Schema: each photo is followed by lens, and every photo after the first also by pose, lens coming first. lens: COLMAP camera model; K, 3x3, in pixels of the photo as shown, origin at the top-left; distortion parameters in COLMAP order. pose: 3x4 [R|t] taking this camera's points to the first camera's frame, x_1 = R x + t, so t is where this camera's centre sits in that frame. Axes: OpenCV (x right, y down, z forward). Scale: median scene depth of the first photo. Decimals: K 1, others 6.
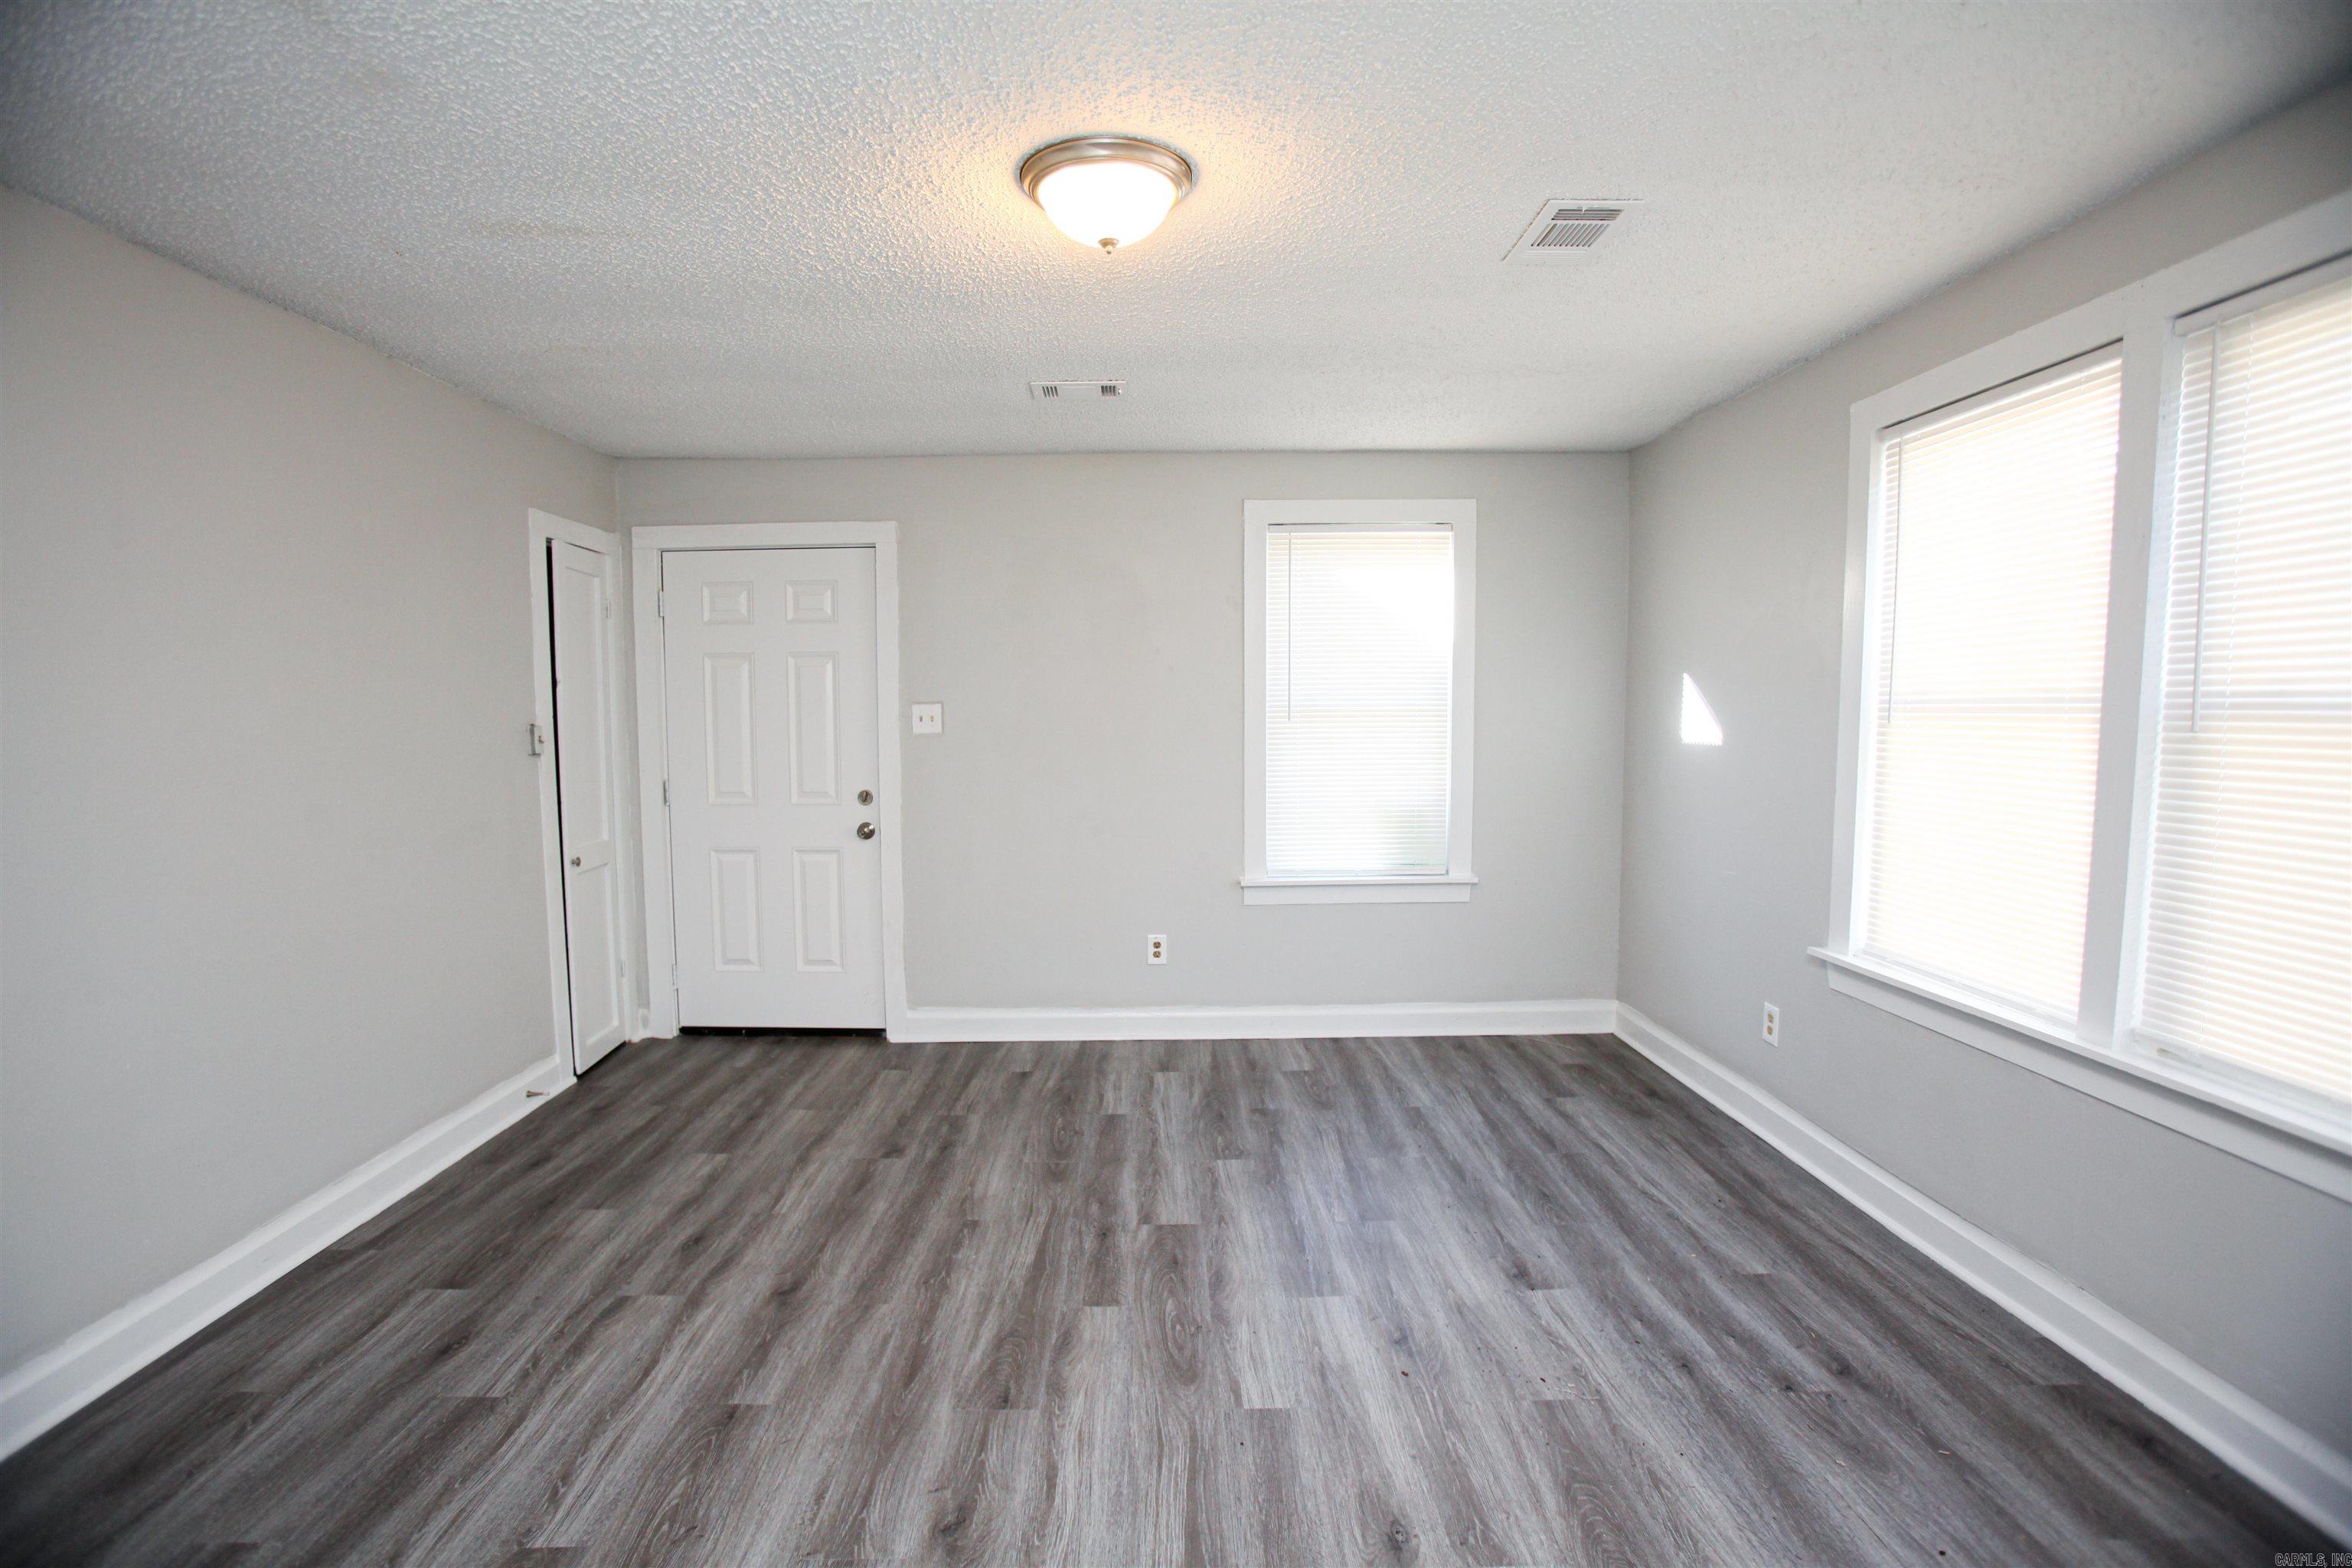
lens RADIAL K [[1199.0, 0, 1168.9], [0, 1199.0, 812.9], [0, 0, 1]] dist [-0.067754, 0.043499]
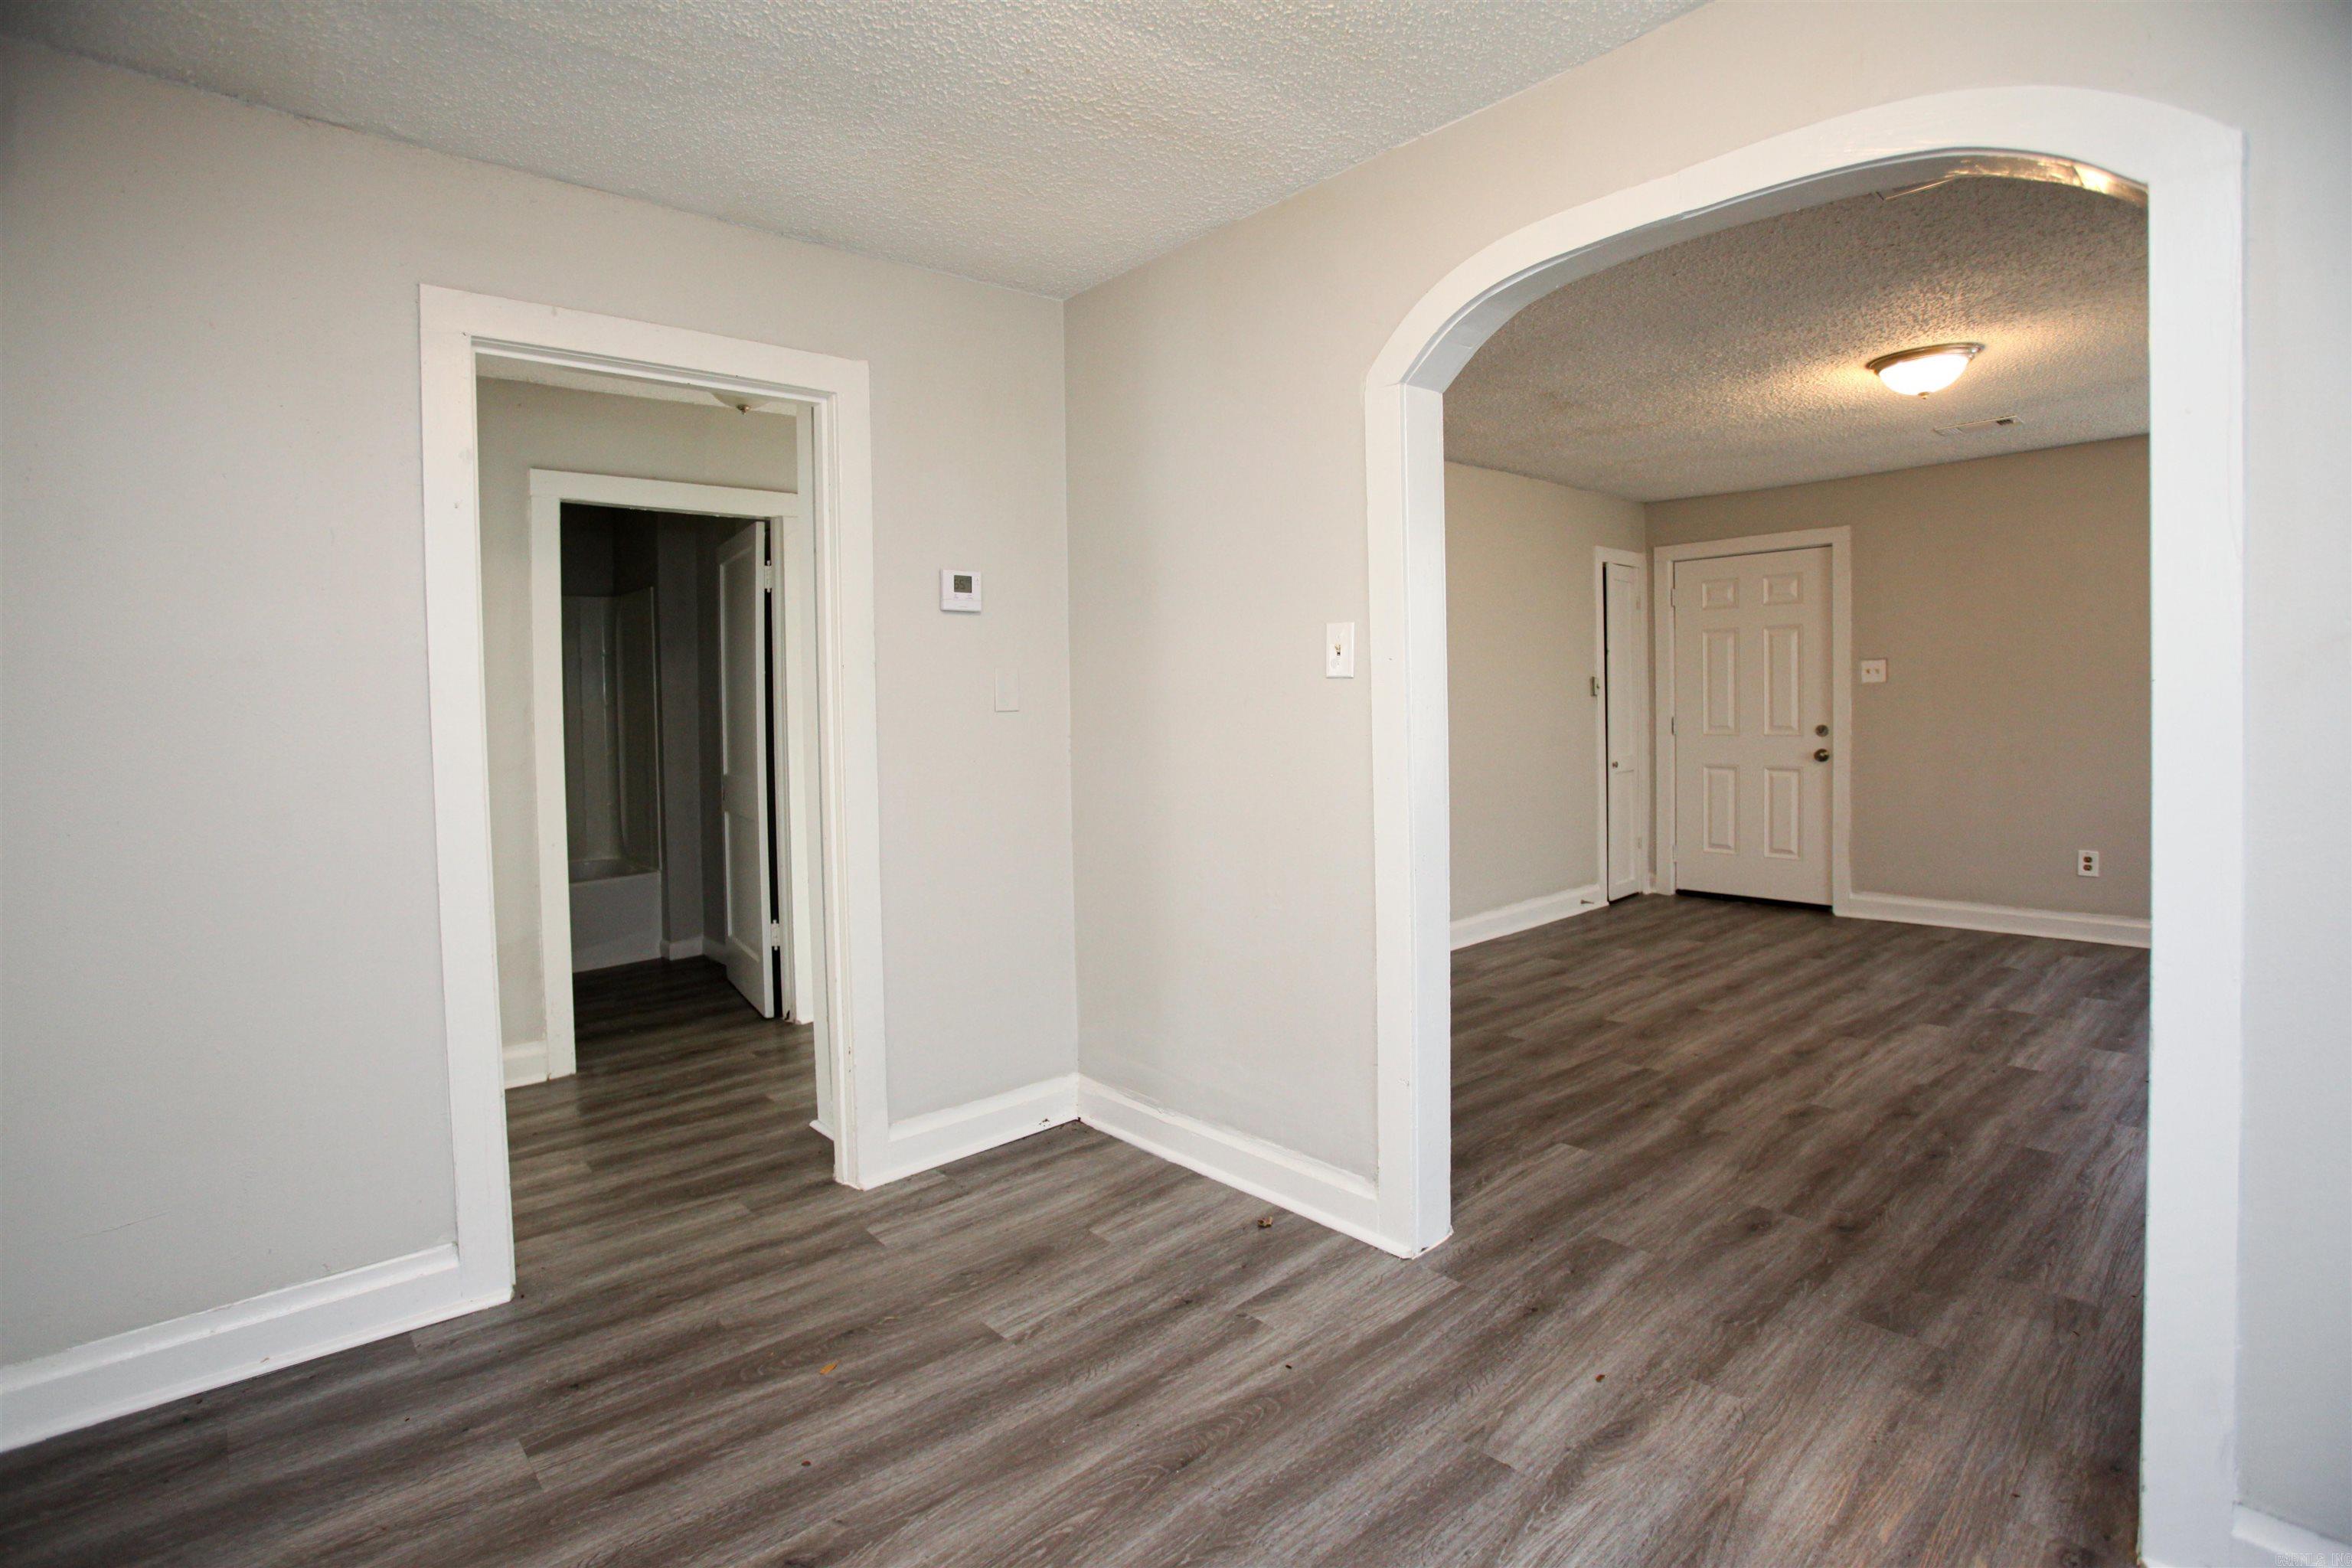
lens RADIAL K [[1141.0, 0, 1164.2], [0, 1141.0, 730.0], [0, 0, 1]] dist [-0.068827, 0.035922]
pose [[0.681682, 0.012143, -0.731547, 0.169995], [-0.047716, 0.998471, -0.027890, 0.059166], [0.730091, 0.053919, 0.681220, -0.418954]]
